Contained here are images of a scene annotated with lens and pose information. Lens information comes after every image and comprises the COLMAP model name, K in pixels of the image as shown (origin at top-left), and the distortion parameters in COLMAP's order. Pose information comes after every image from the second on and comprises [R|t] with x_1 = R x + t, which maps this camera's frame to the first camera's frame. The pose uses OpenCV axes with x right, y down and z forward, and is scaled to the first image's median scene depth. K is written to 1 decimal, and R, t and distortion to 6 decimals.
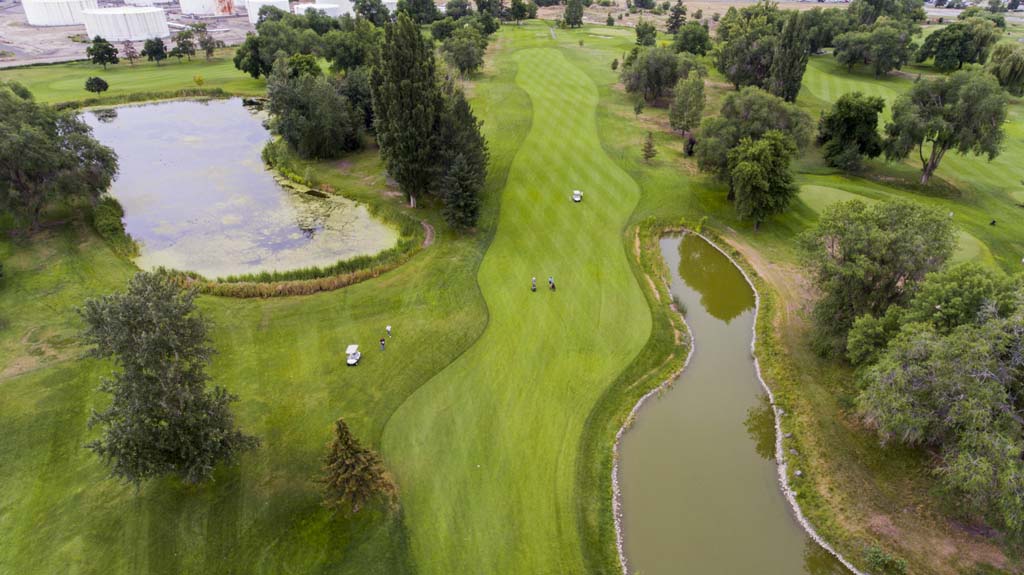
lens RADIAL K [[603.4, 0, 524.4], [0, 603.4, 288.1], [0, 0, 1]] dist [0.003601, -0.002303]
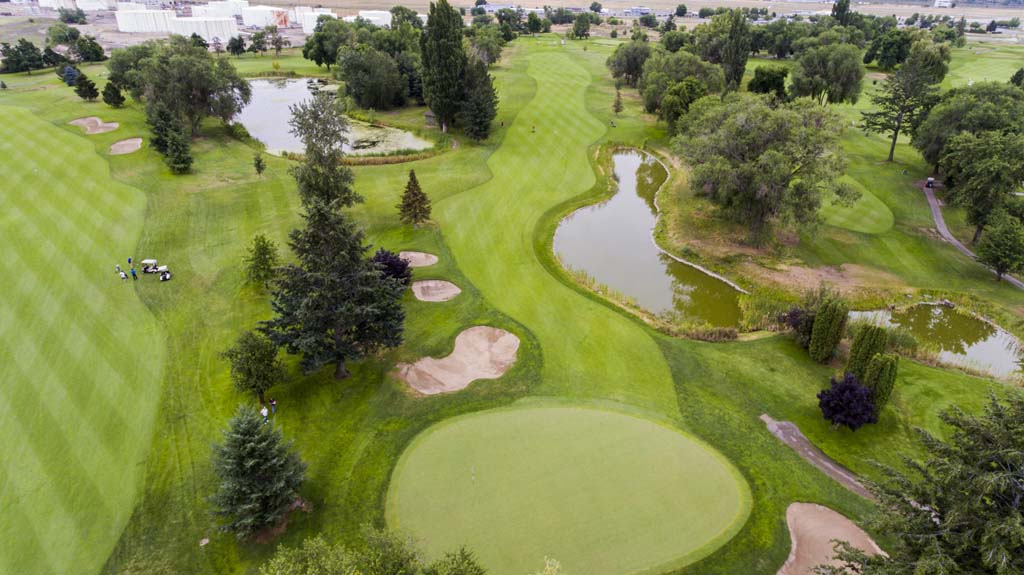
lens RADIAL K [[603.4, 0, 523.8], [0, 603.4, 288.7], [0, 0, 1]] dist [0.003601, -0.002303]
pose [[0.999242, 0.022055, -0.032087, 0.061411], [-0.023378, 0.998867, -0.041448, 0.307494], [0.031136, 0.042167, 0.998625, -0.433265]]
